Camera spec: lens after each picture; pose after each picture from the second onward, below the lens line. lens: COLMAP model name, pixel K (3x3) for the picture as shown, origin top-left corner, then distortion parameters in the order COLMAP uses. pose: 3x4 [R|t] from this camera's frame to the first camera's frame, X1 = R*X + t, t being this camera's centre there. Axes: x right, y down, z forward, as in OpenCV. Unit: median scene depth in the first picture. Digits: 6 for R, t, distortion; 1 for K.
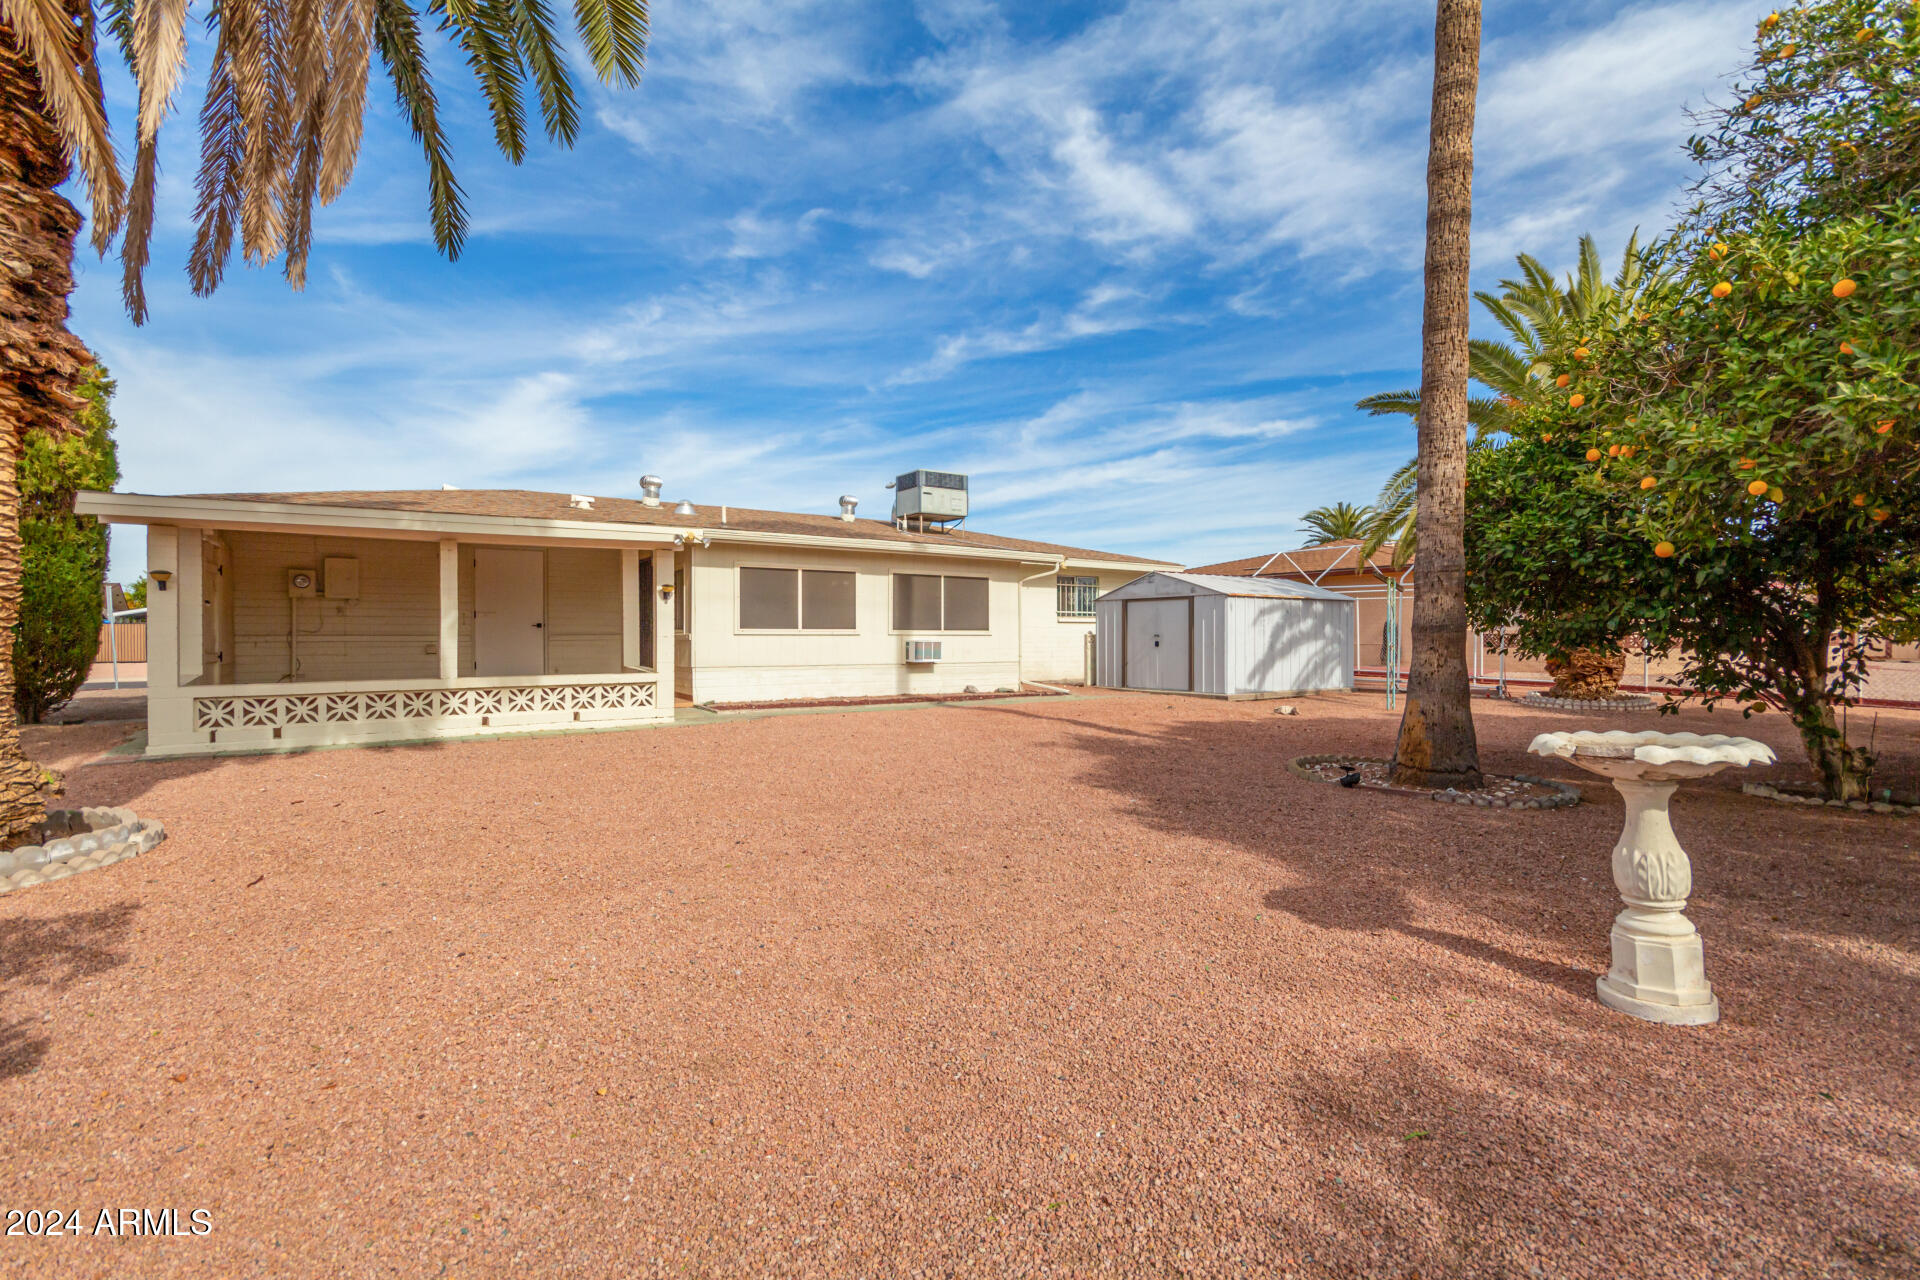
lens RADIAL K [[887.3, 0, 967.4], [0, 887.3, 637.4], [0, 0, 1]] dist [0.003382, 0.001179]
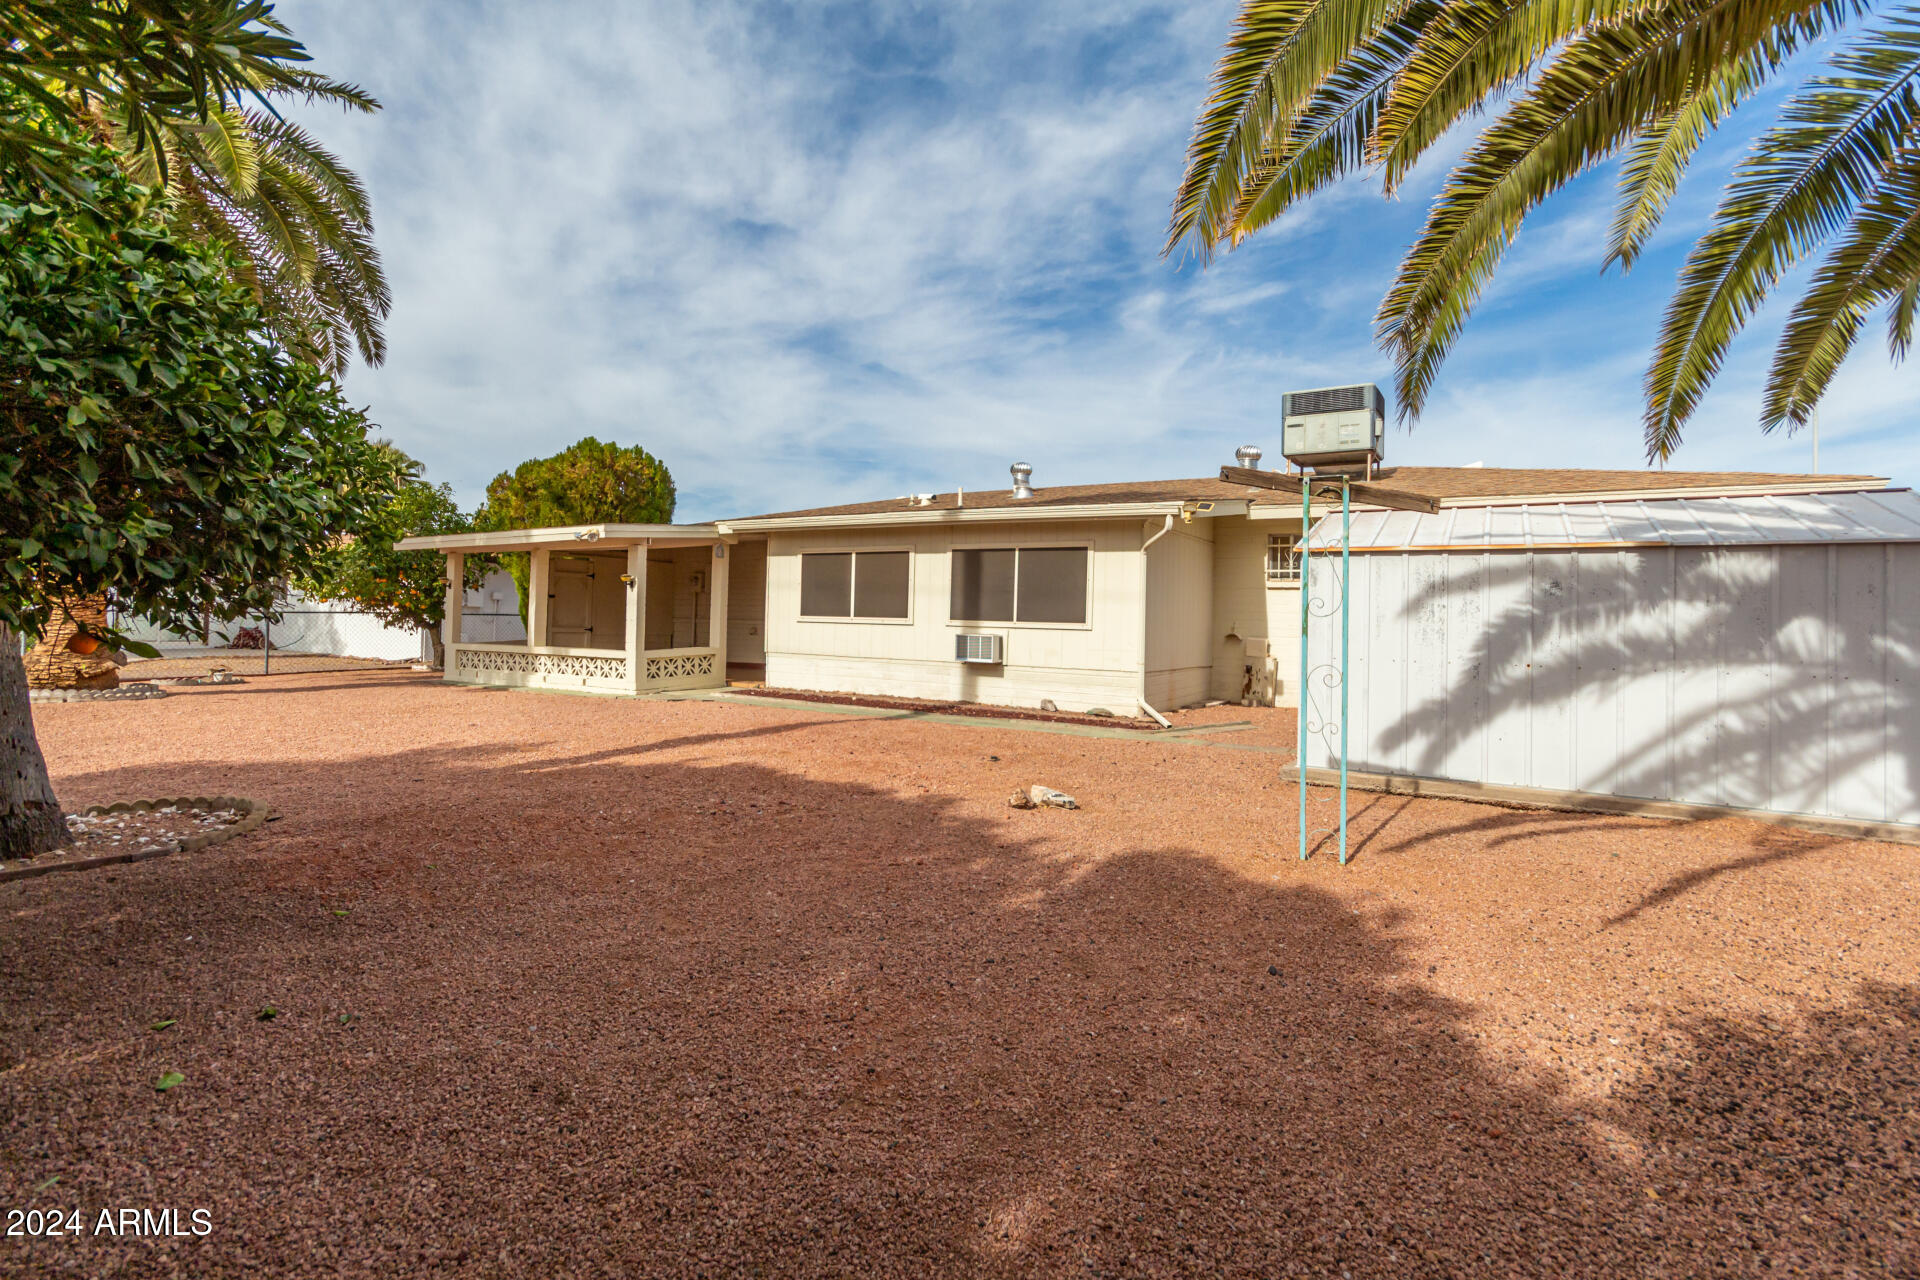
lens RADIAL K [[887.3, 0, 967.4], [0, 887.3, 637.4], [0, 0, 1]] dist [0.003382, 0.001179]
pose [[0.430663, 0.027285, -0.902100, 0.643984], [-0.024129, 0.999534, 0.018713, -0.007758], [0.902190, 0.013708, 0.431120, 0.656978]]
